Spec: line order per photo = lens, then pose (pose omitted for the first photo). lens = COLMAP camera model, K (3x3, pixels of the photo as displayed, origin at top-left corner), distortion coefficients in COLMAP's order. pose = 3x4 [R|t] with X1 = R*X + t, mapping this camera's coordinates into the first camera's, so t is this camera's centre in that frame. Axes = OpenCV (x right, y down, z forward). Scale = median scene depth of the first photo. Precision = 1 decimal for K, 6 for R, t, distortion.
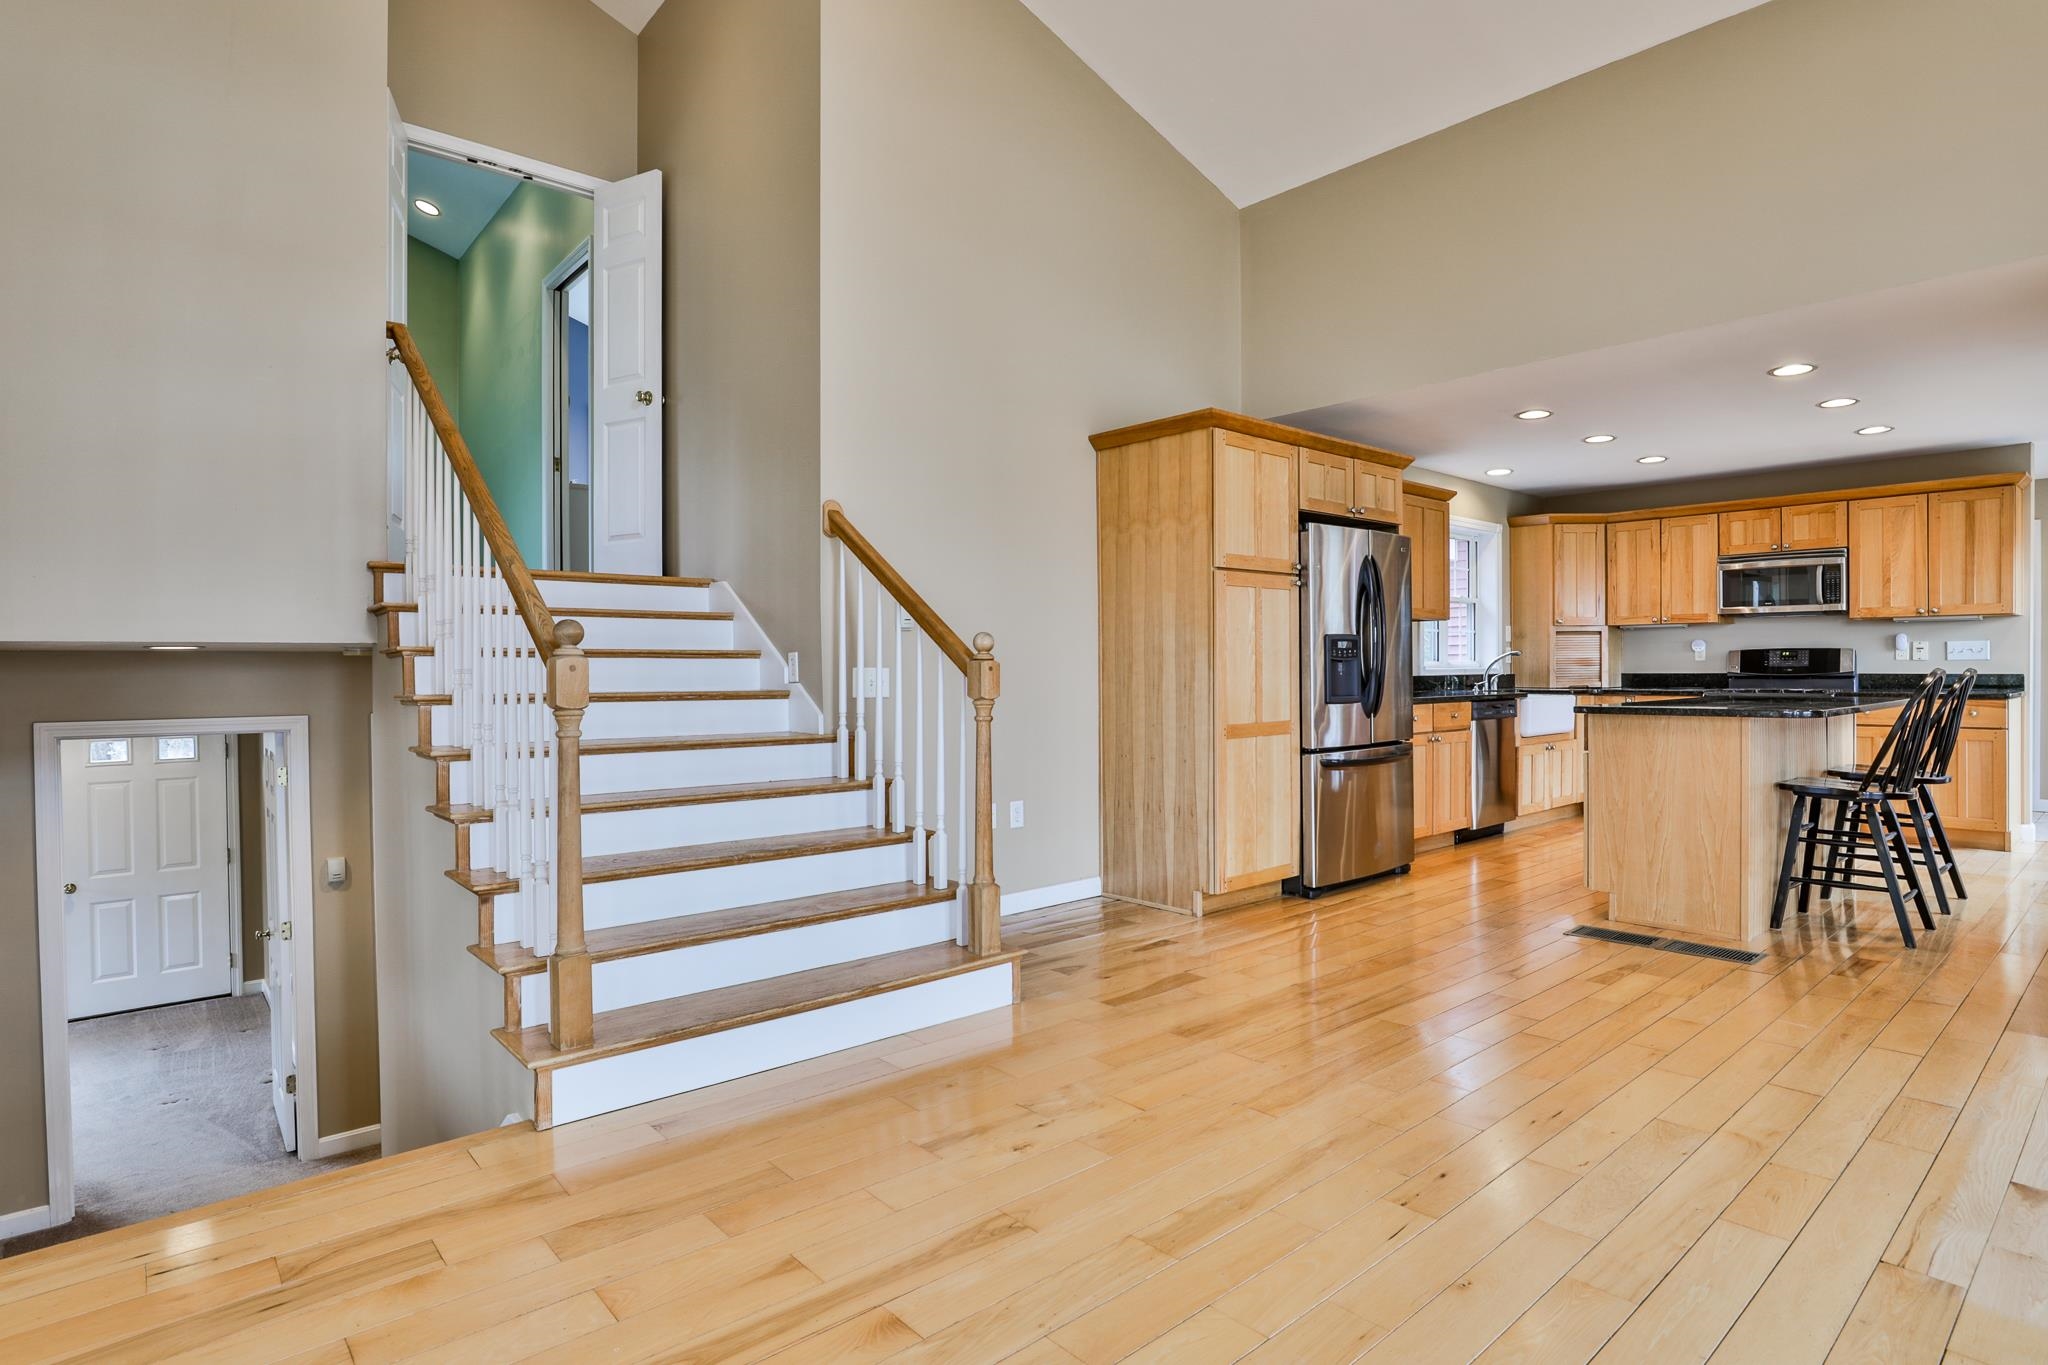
lens RADIAL K [[1061.9, 0, 1104.5], [0, 1061.9, 678.0], [0, 0, 1]] dist [-0.025878, 0.001495]
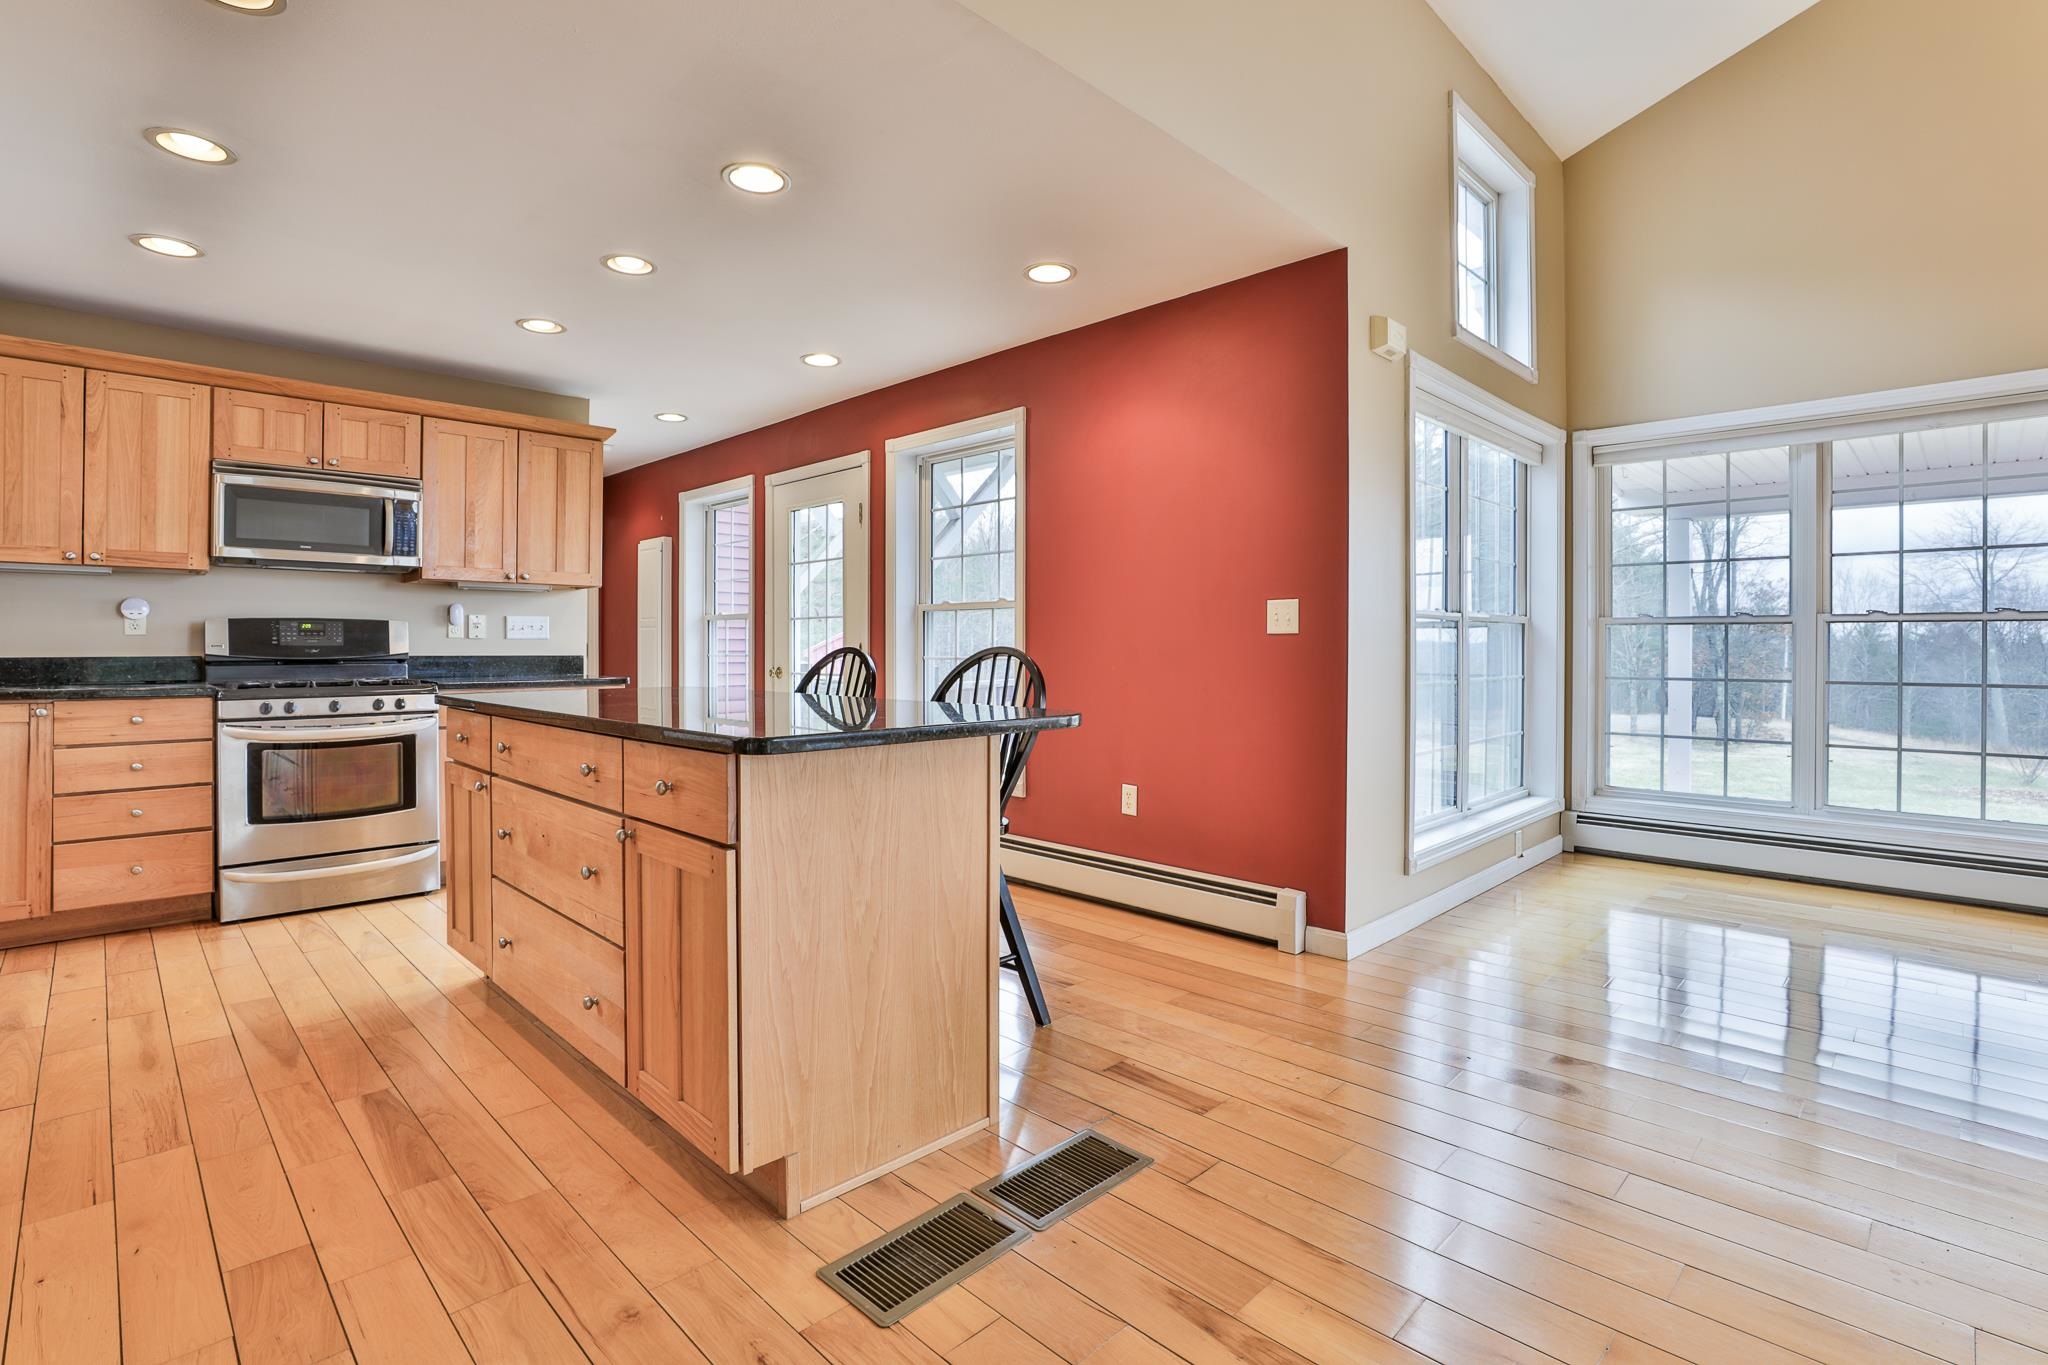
lens RADIAL K [[952.2, 0, 1028.8], [0, 952.2, 651.8], [0, 0, 1]] dist [-0.035377, 0.000531]
pose [[-0.027763, 0.001162, 0.999614, 0.069870], [0.007361, 0.999972, -0.000958, -0.004233], [-0.999587, 0.007332, -0.027771, 0.735484]]
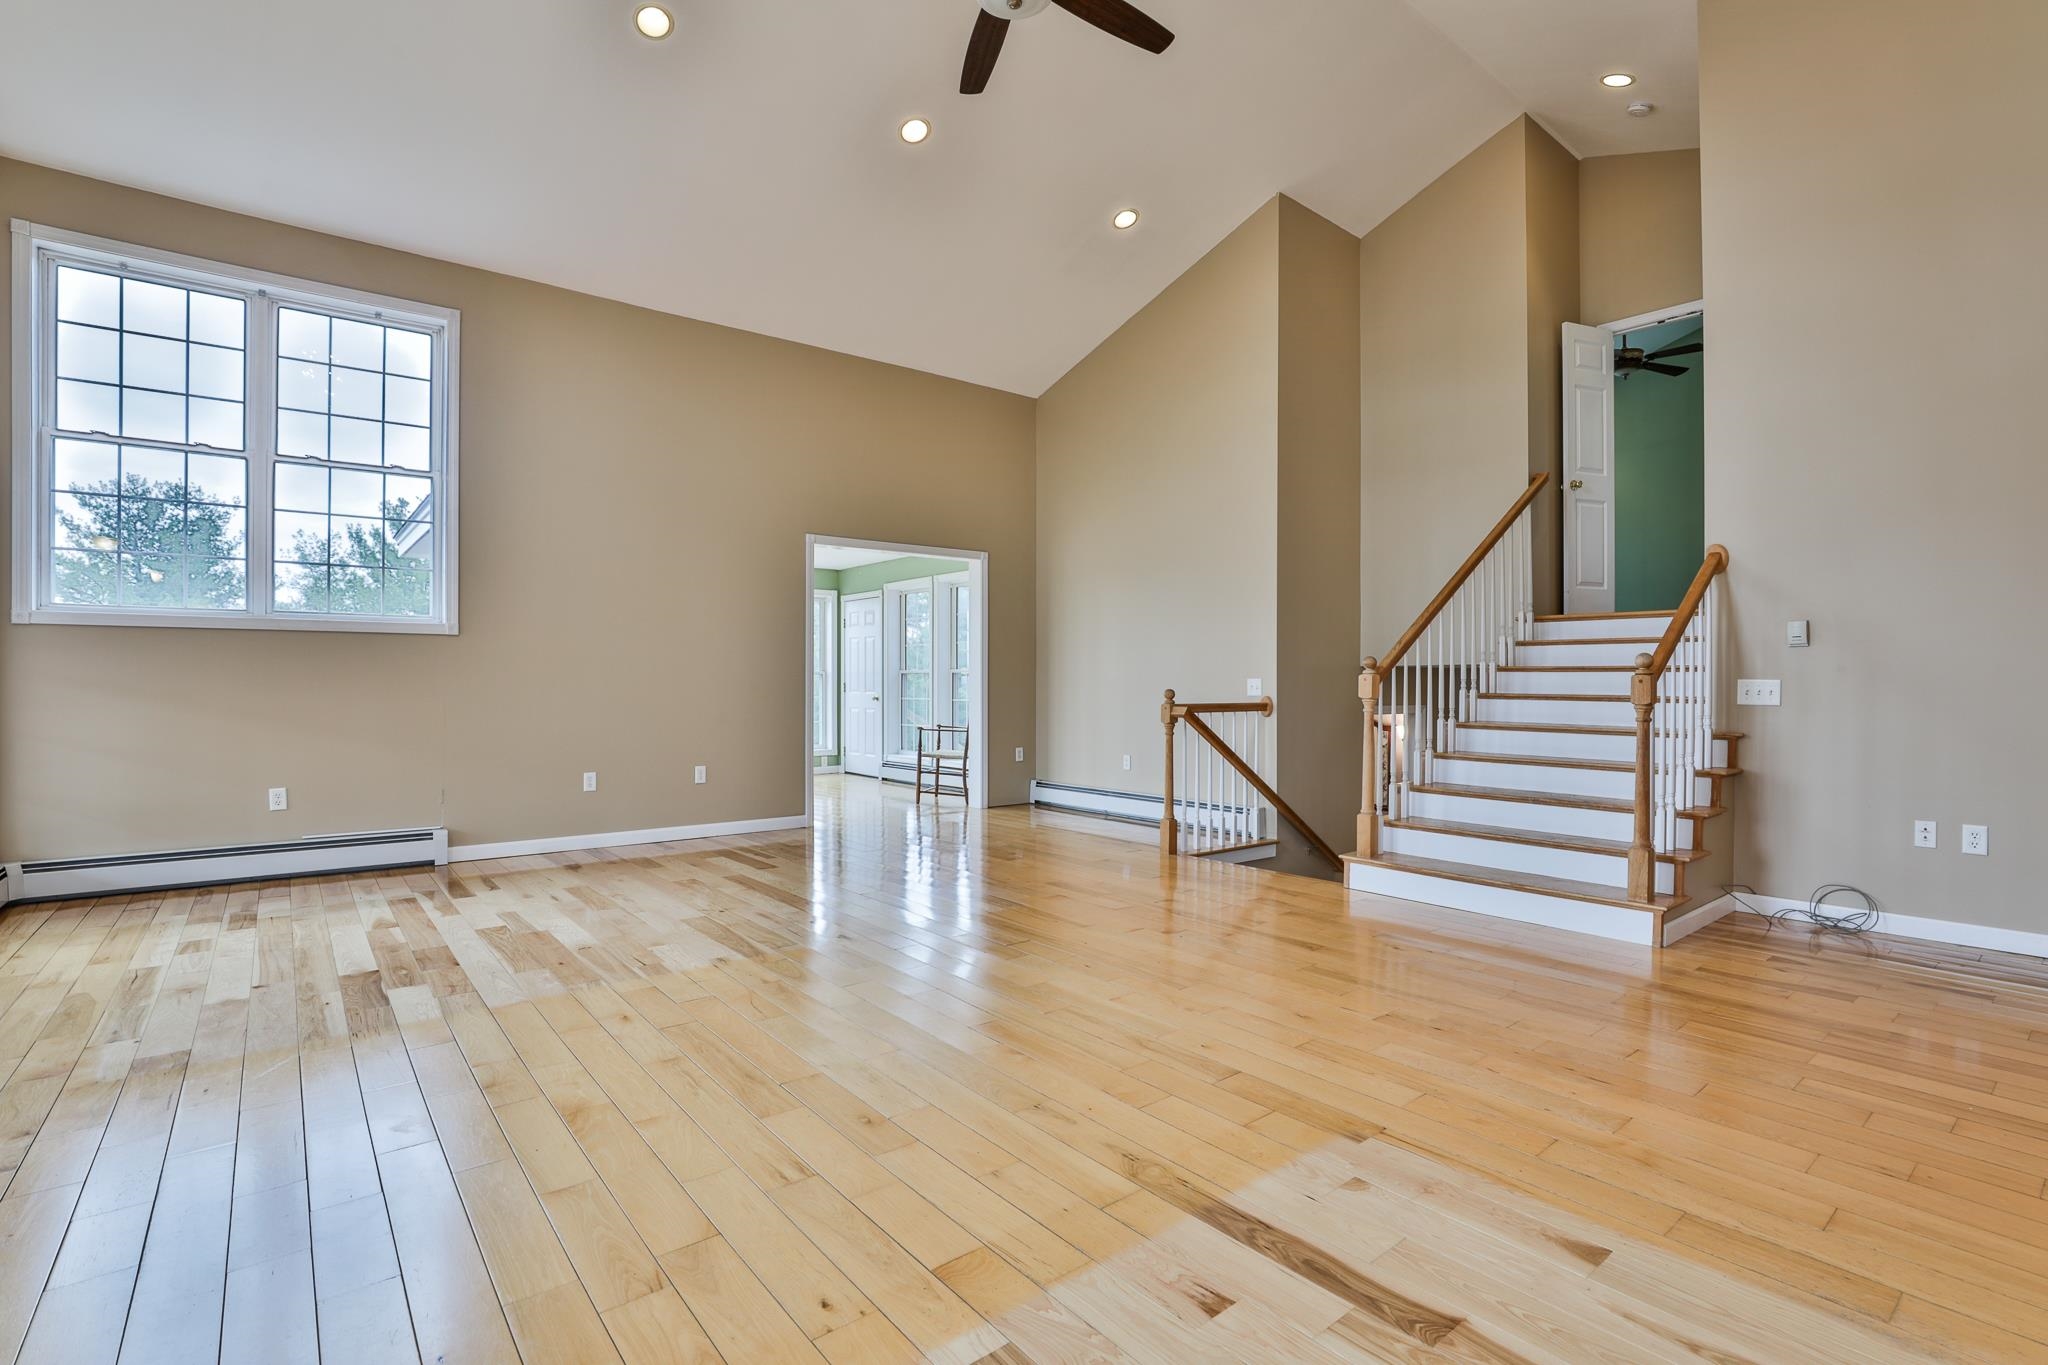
lens RADIAL K [[944.7, 0, 1020.1], [0, 944.7, 691.6], [0, 0, 1]] dist [-0.030062, 0.000713]
pose [[-0.082396, 0.015837, -0.996474, 0.656265], [-0.009394, 0.999817, 0.016667, -0.004001], [0.996555, 0.010734, -0.082232, 0.209305]]
